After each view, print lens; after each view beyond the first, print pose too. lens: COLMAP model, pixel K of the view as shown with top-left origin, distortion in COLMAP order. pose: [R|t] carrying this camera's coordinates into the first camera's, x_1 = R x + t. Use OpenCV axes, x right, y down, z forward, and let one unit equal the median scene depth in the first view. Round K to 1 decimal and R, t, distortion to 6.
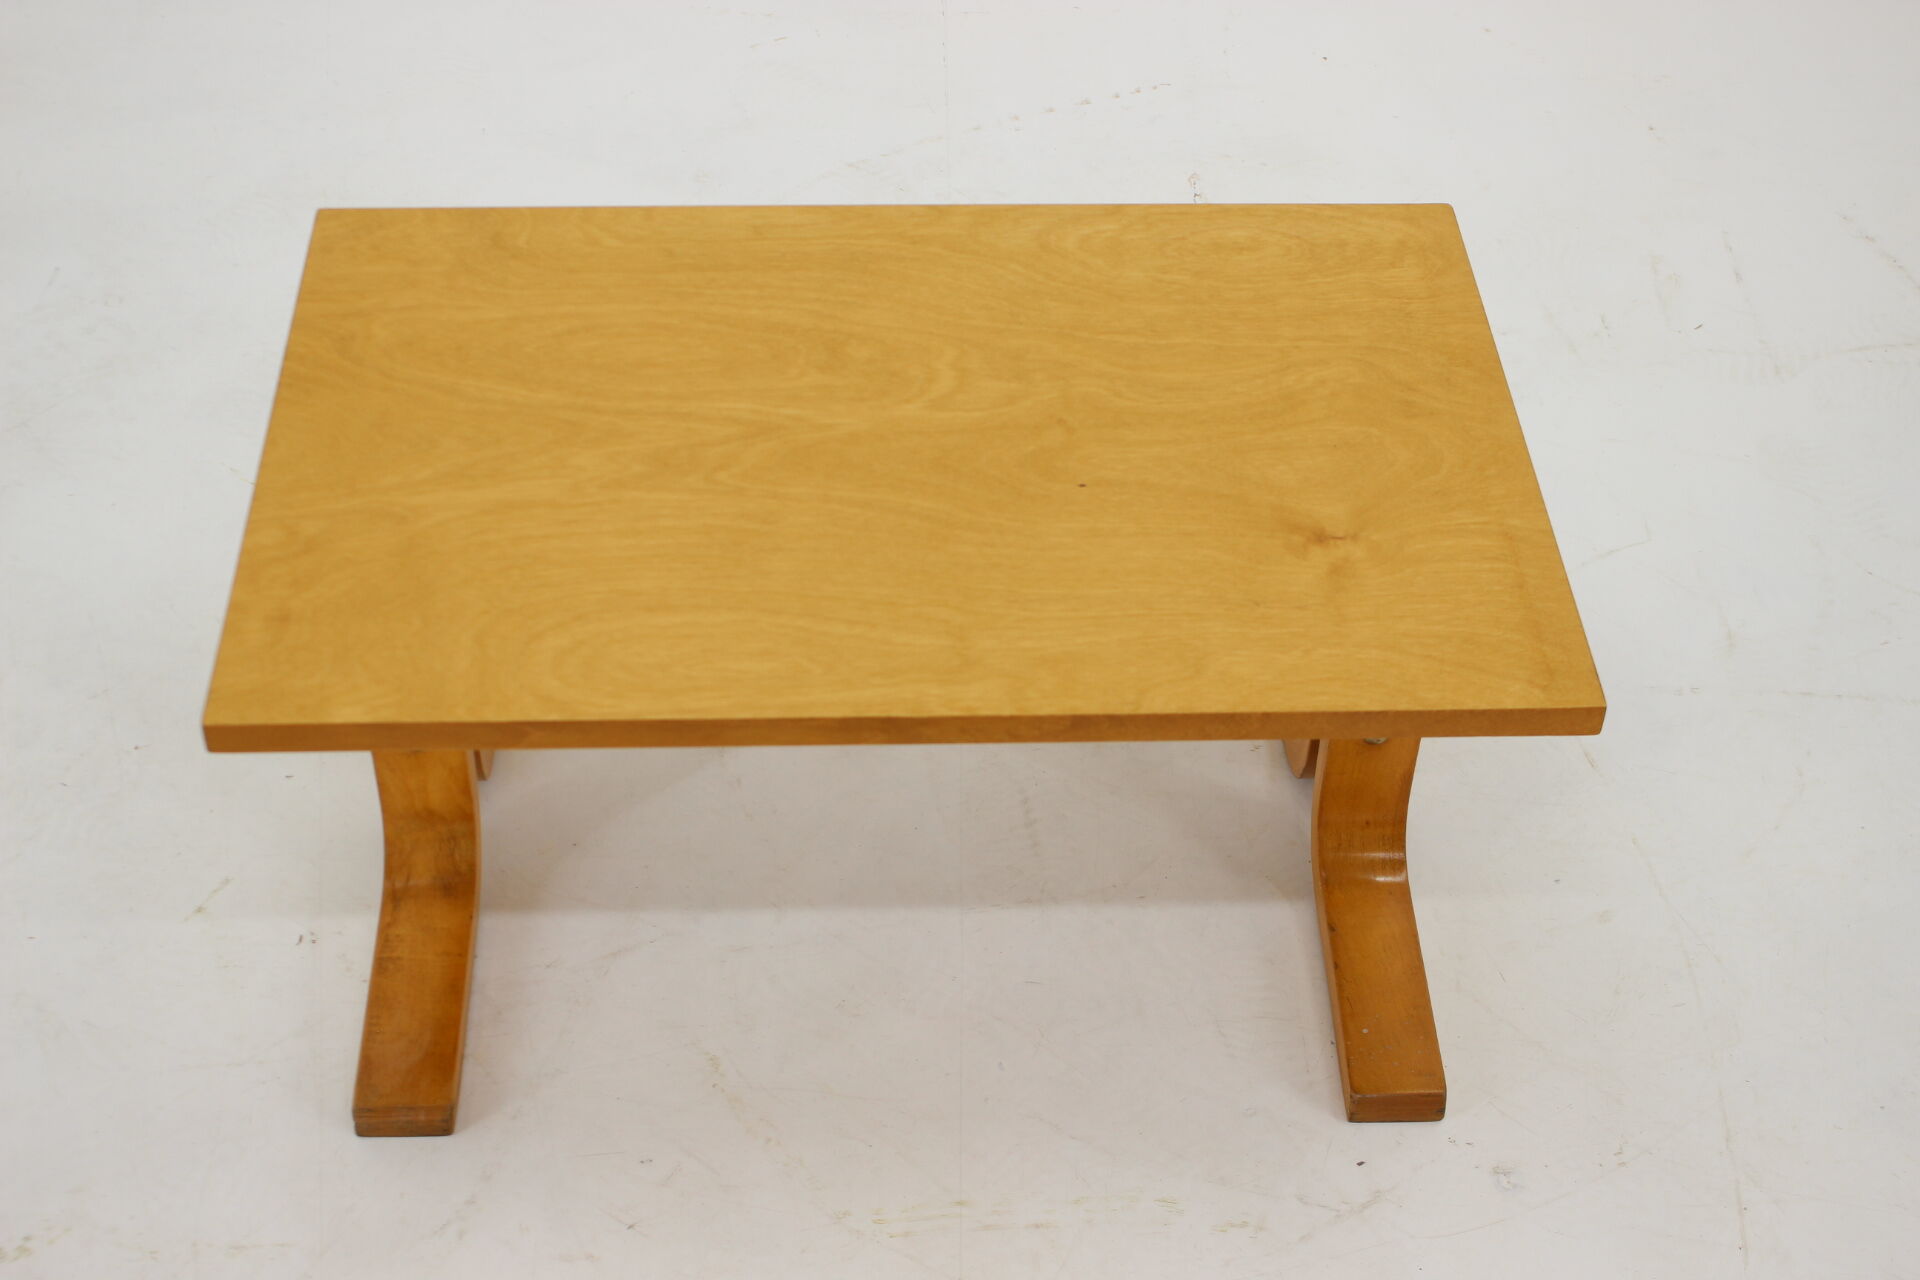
lens RADIAL K [[2693.9, 0, 963.7], [0, 2693.9, 654.3], [0, 0, 1]] dist [-0.044388, 0.000000]
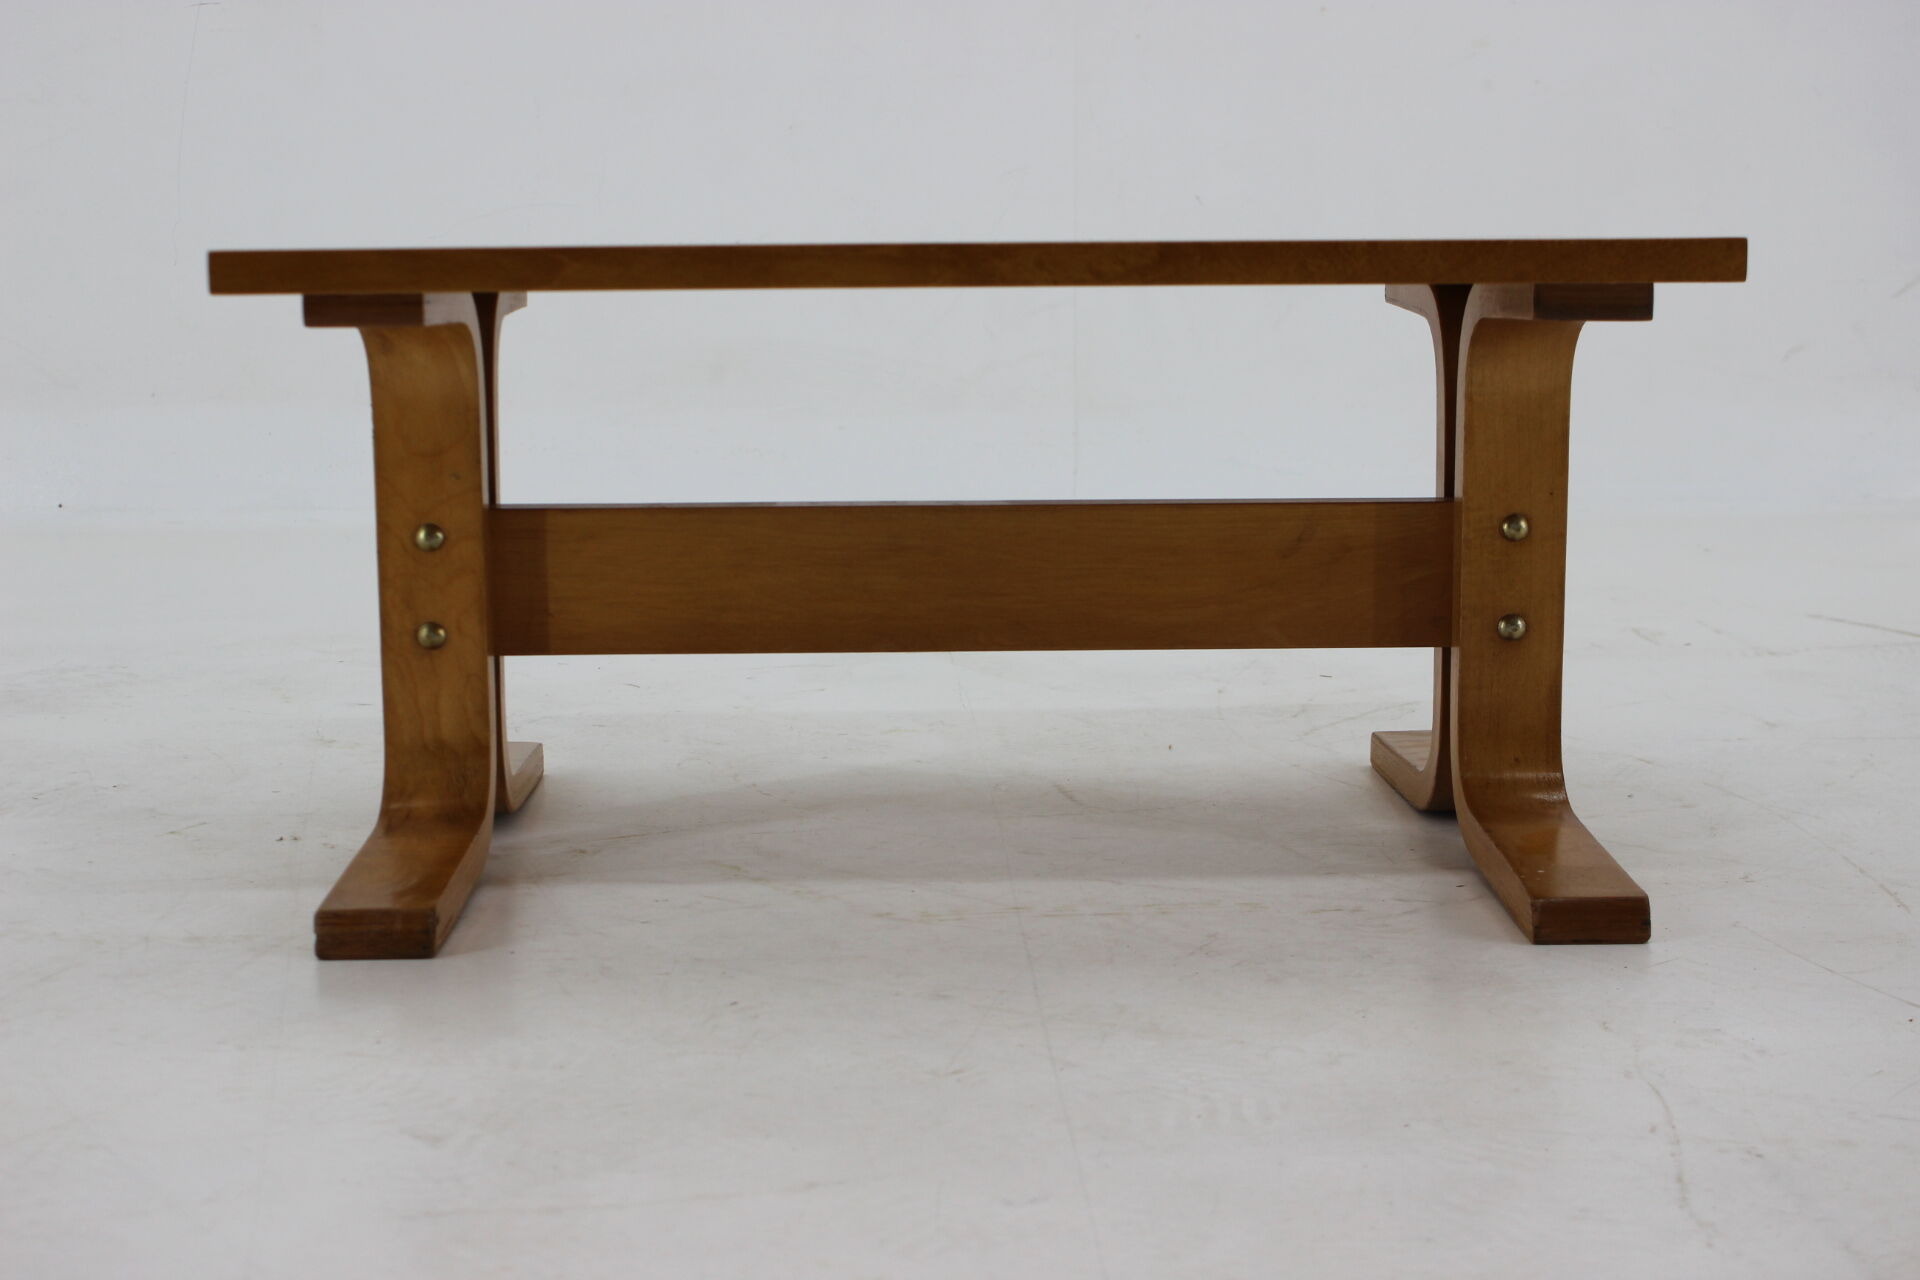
lens RADIAL K [[2767.1, 0, 970.9], [0, 2767.1, 693.5], [0, 0, 1]] dist [-0.035290, 0.000000]
pose [[0.999392, -0.029989, -0.017805, -0.009774], [0.015374, 0.837041, -0.546924, 0.573312], [0.031305, 0.546318, 0.836993, 0.258494]]
